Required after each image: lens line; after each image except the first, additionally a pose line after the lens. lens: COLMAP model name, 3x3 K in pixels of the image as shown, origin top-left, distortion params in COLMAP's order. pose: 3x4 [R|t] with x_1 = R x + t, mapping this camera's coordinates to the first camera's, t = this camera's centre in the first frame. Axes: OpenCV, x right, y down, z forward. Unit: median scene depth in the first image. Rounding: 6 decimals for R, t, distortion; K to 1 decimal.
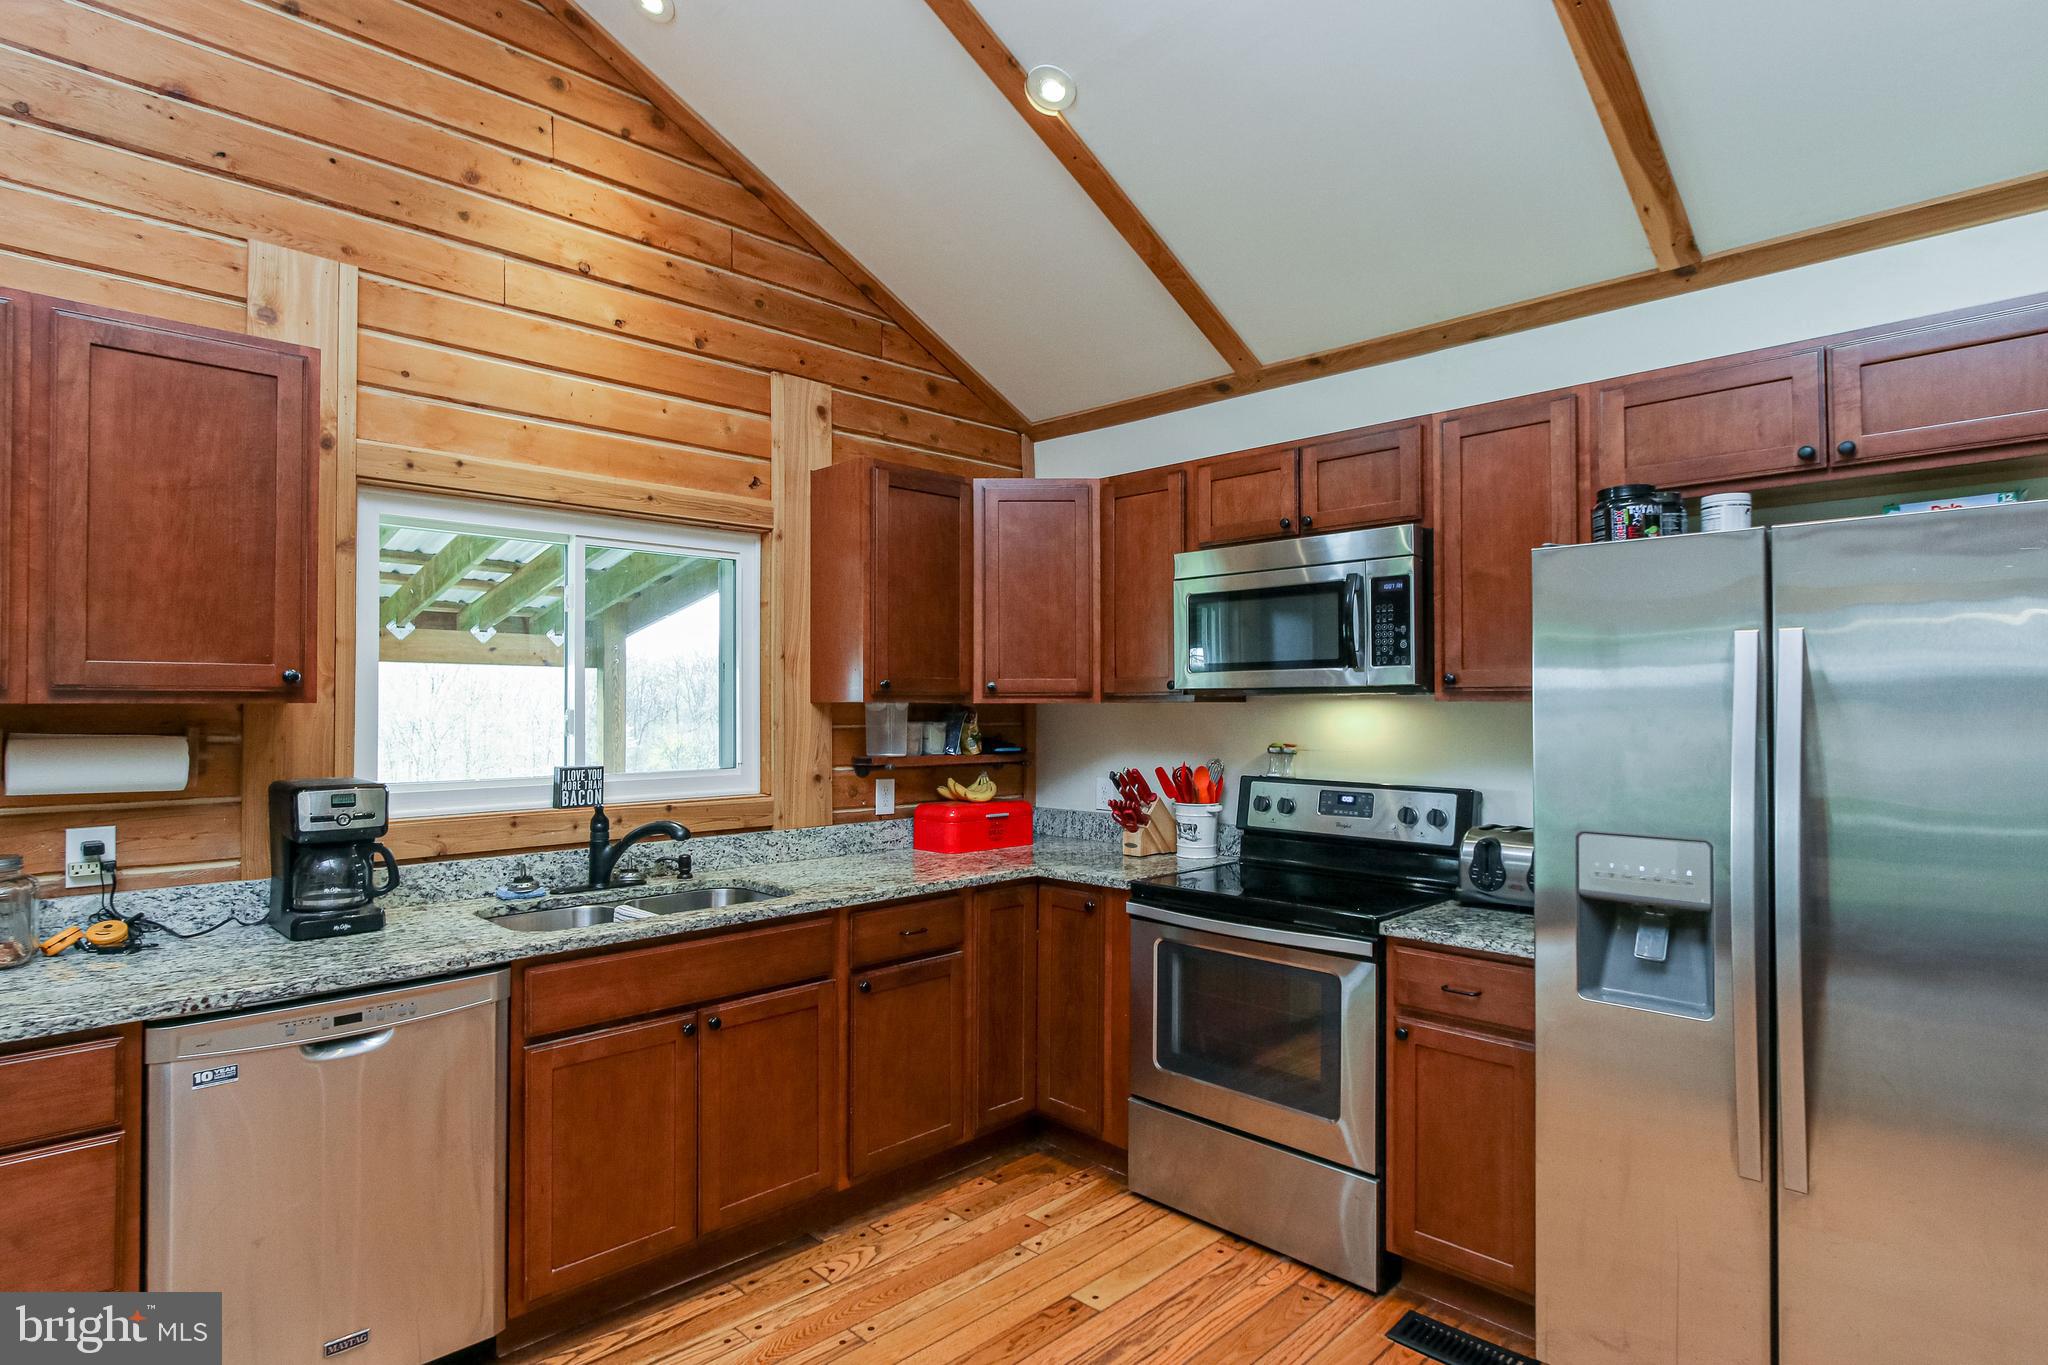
lens RADIAL K [[1068.2, 0, 996.2], [0, 1068.2, 686.1], [0, 0, 1]] dist [-0.016330, 0.002491]
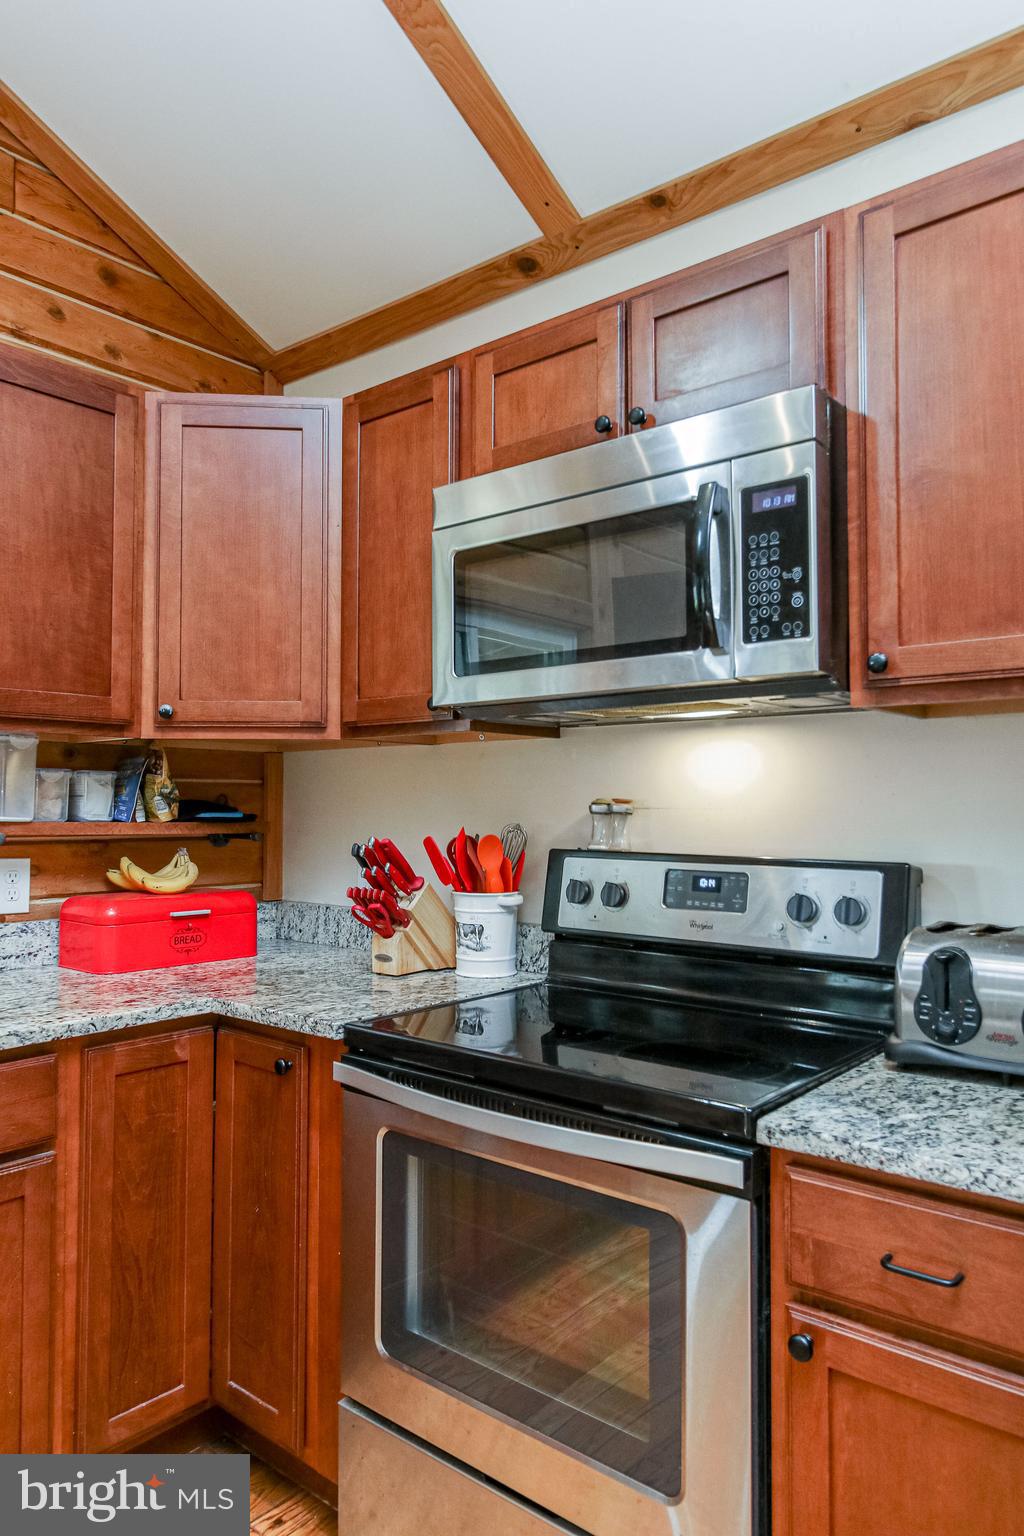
lens RADIAL K [[1051.0, 0, 497.0], [0, 1051.0, 764.7], [0, 0, 1]] dist [-0.003499, -0.000248]
pose [[0.994989, 0.003789, 0.099909, 0.147798], [-0.001945, 0.999826, -0.018542, 0.049480], [-0.099962, 0.018255, 0.994824, 0.406262]]
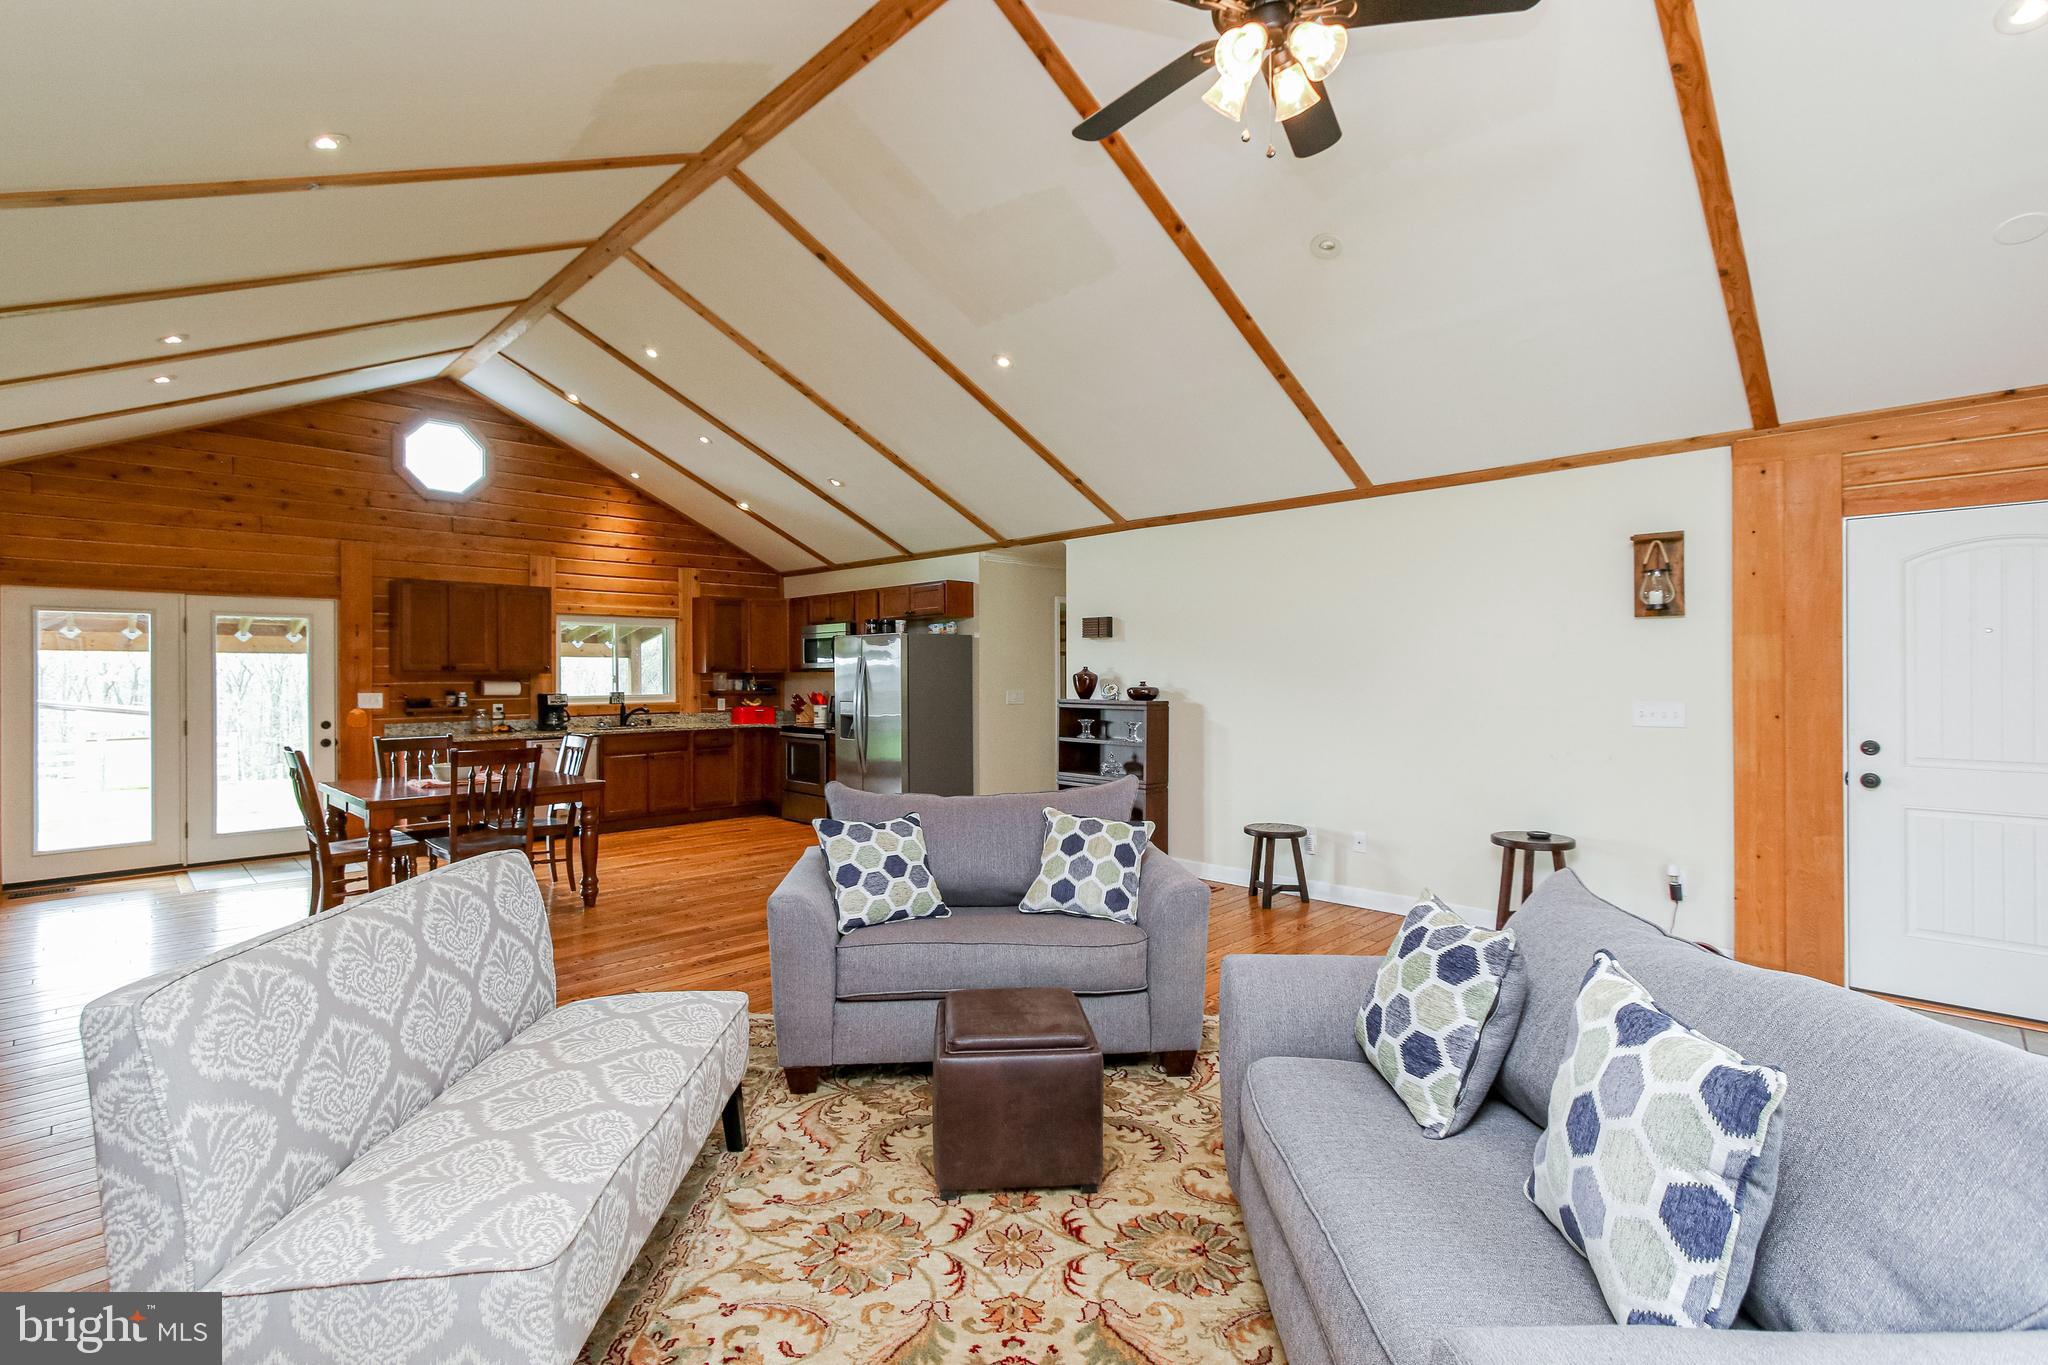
lens RADIAL K [[953.6, 0, 1003.7], [0, 953.6, 671.5], [0, 0, 1]] dist [-0.003336, -0.001550]
pose [[0.999994, -0.003200, 0.001292, 0.815232], [0.003176, 0.999832, 0.018038, -0.039496], [-0.001350, -0.018033, 0.999836, -1.986392]]
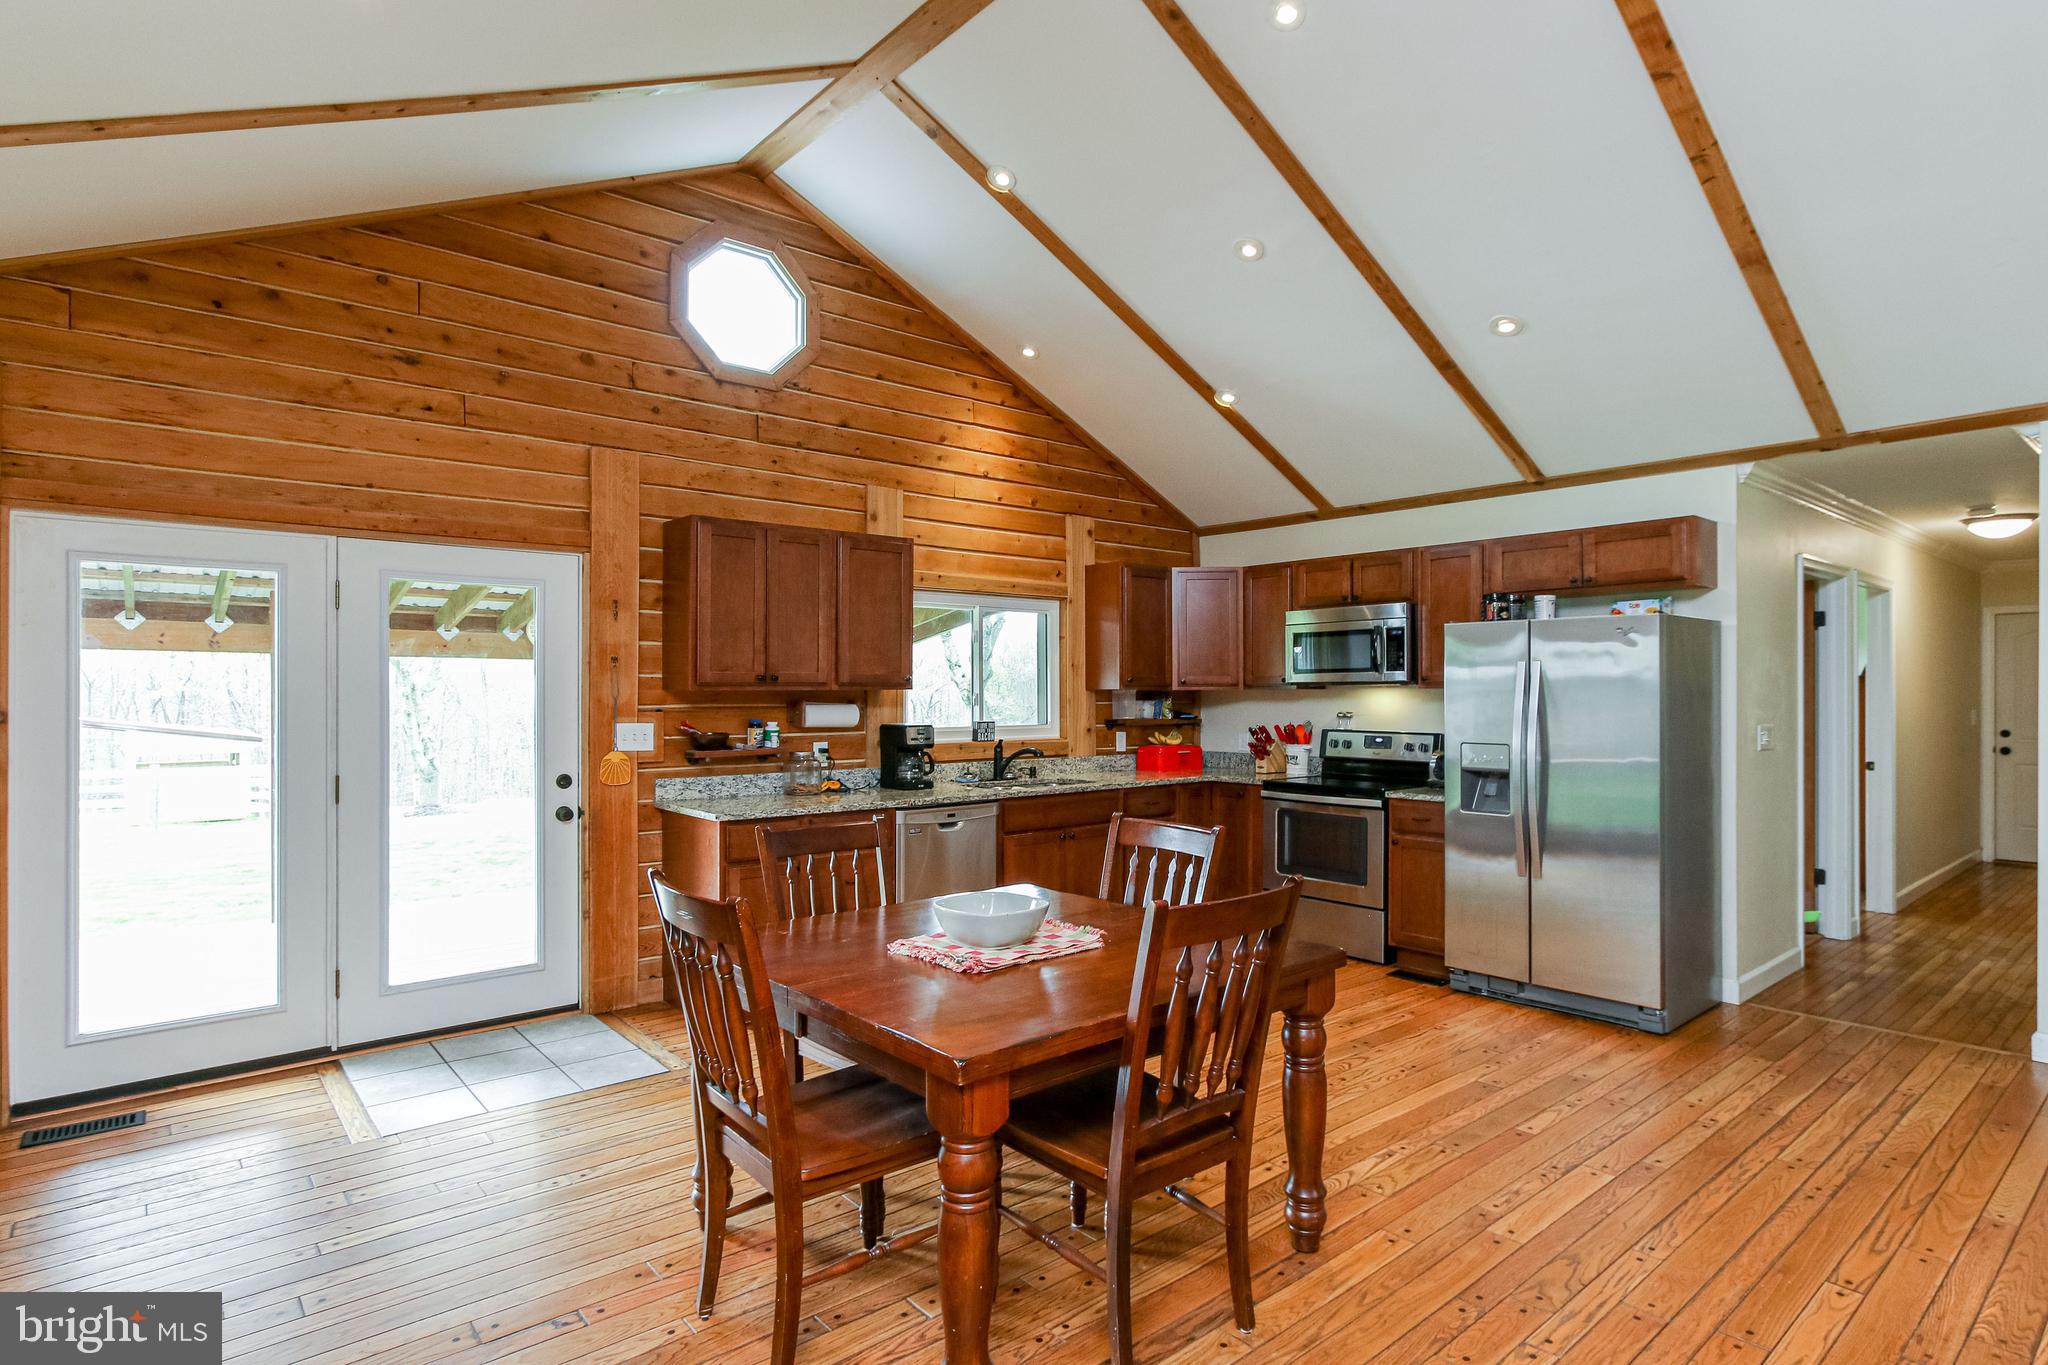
lens RADIAL K [[1039.7, 0, 978.1], [0, 1039.7, 685.1], [0, 0, 1]] dist [-0.005094, -0.001981]
pose [[0.993828, -0.001351, -0.110924, -0.178702], [0.002541, 0.999941, 0.010589, -0.013813], [0.110903, -0.010805, 0.993773, -0.934359]]
